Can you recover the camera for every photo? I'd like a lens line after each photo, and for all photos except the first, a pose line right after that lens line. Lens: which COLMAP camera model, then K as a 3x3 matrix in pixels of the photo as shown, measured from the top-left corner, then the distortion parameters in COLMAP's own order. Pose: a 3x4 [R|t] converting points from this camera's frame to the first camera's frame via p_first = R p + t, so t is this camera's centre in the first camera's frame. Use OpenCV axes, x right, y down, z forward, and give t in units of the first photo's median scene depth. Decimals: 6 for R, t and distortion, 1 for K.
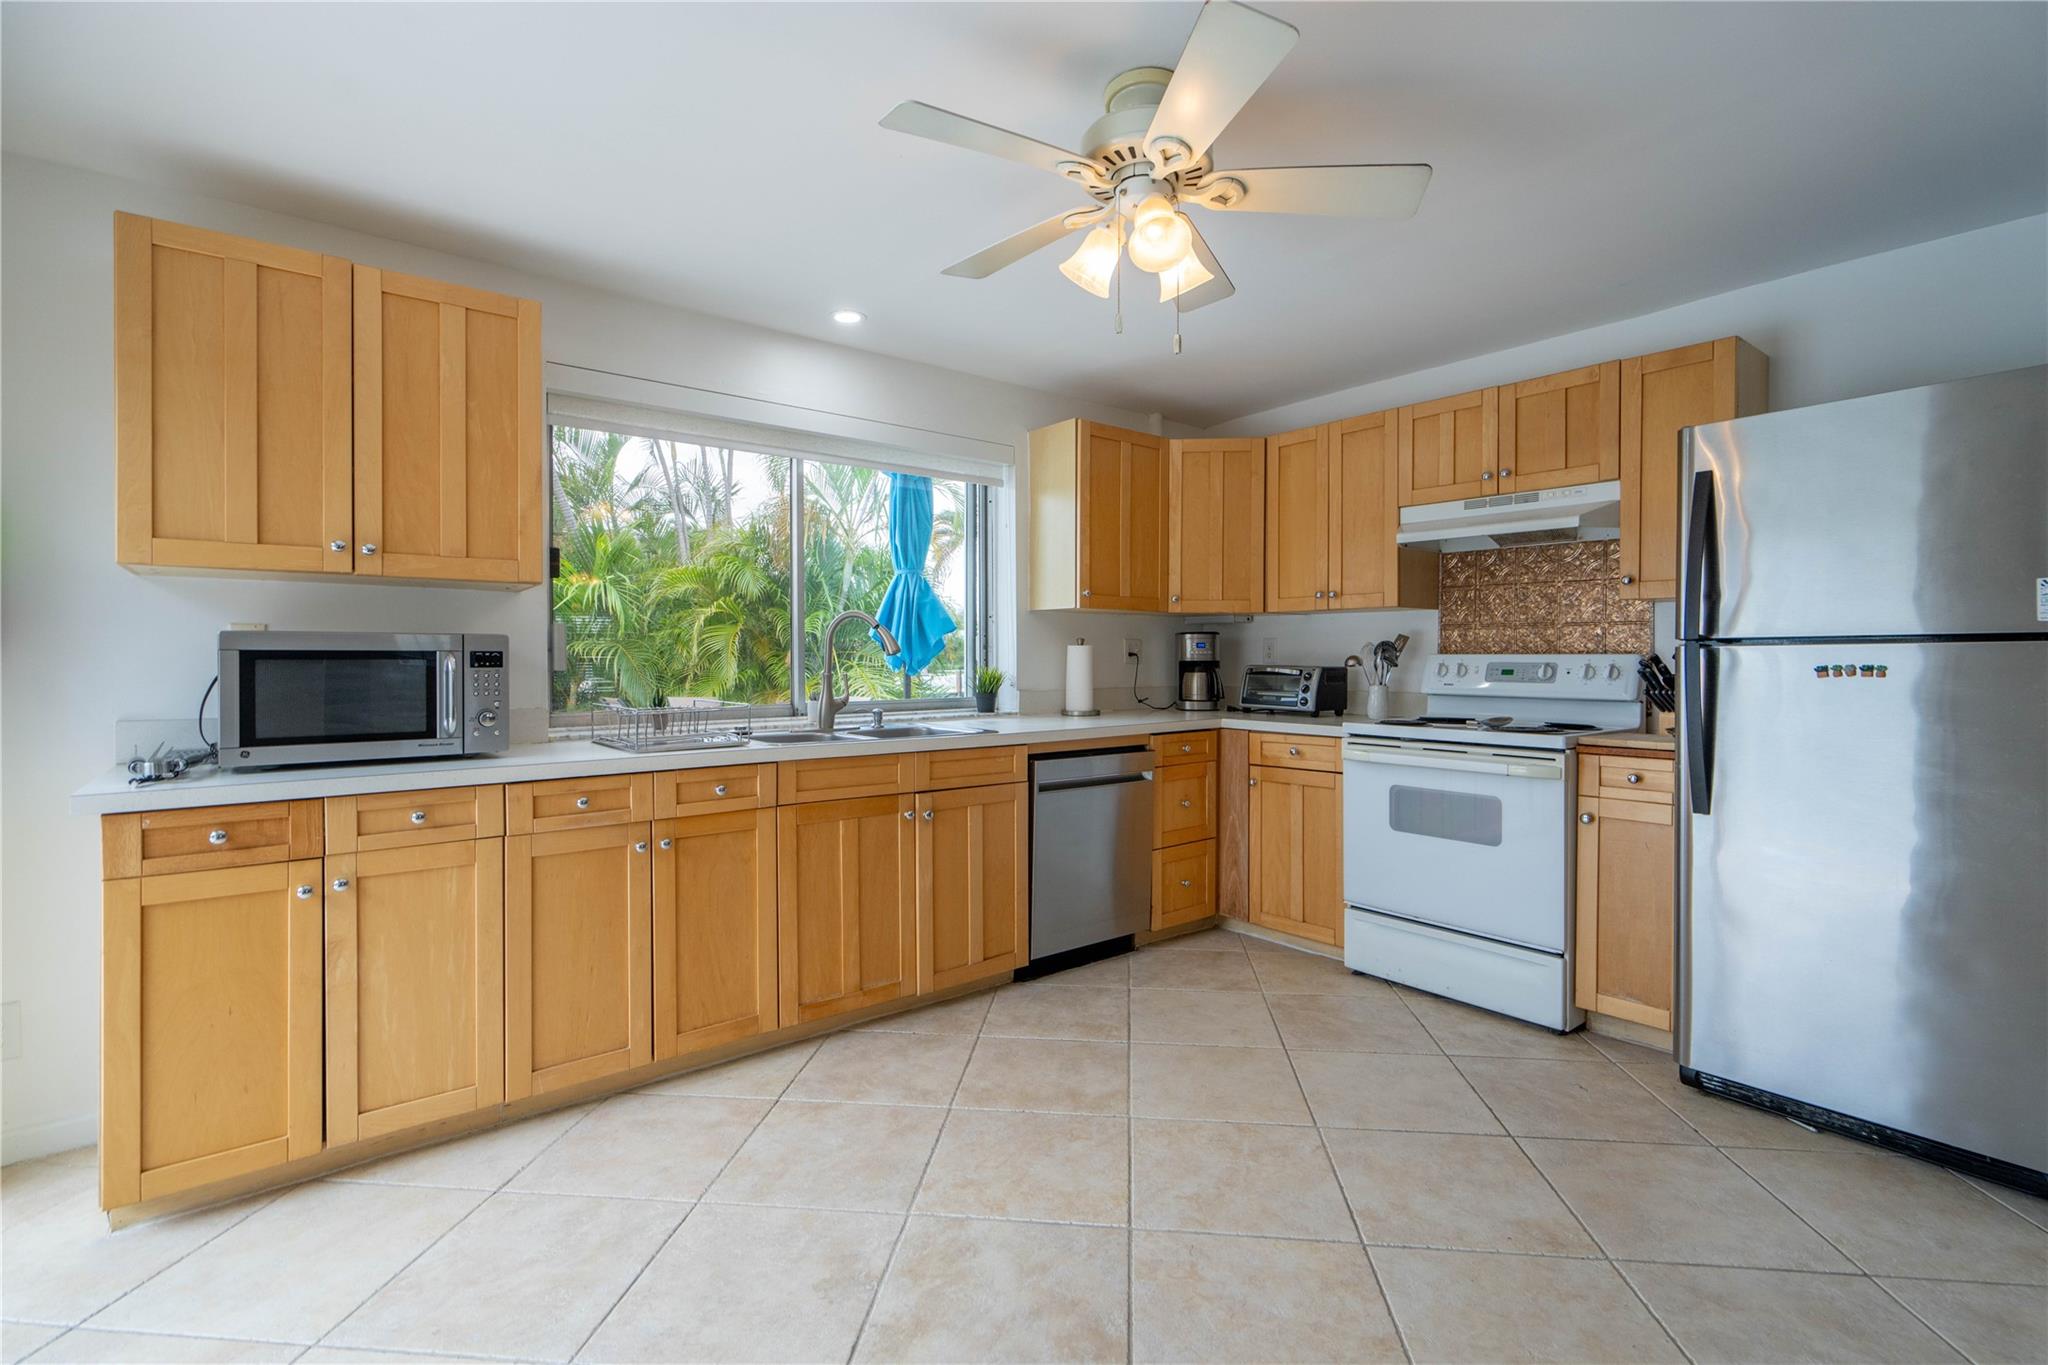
lens RADIAL K [[940.9, 0, 1038.1], [0, 940.9, 672.2], [0, 0, 1]] dist [-0.001701, -0.000263]
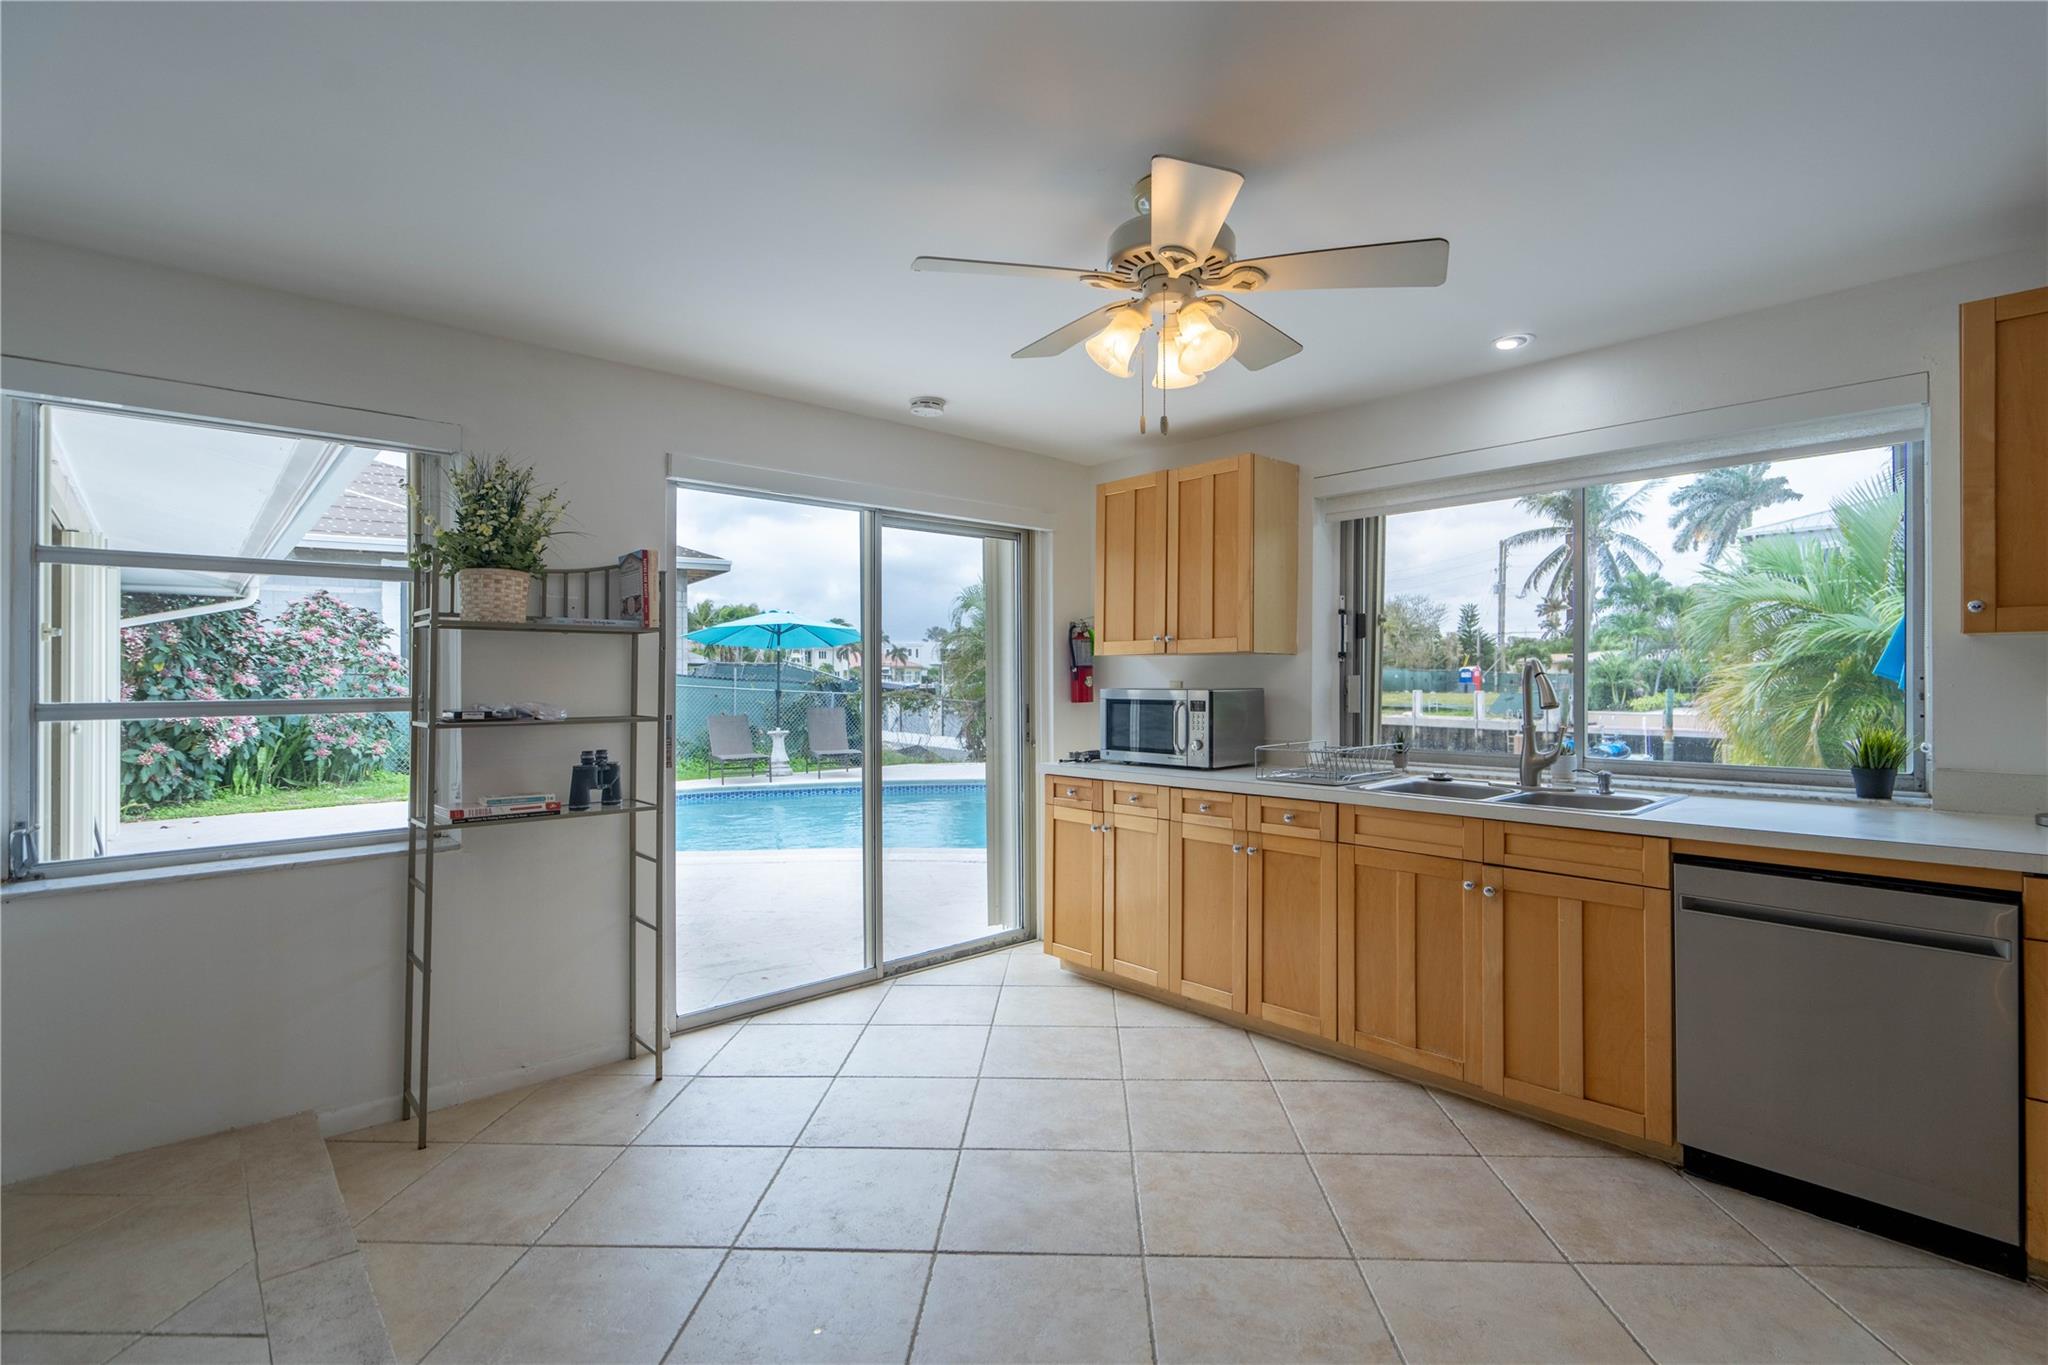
lens RADIAL K [[940.9, 0, 1025.4], [0, 940.9, 678.1], [0, 0, 1]] dist [-0.001701, -0.000263]
pose [[0.048413, -0.001618, -0.998826, 0.837517], [-0.010741, 0.999940, -0.002140, -0.047890], [0.998770, 0.010832, 0.048393, 0.577751]]
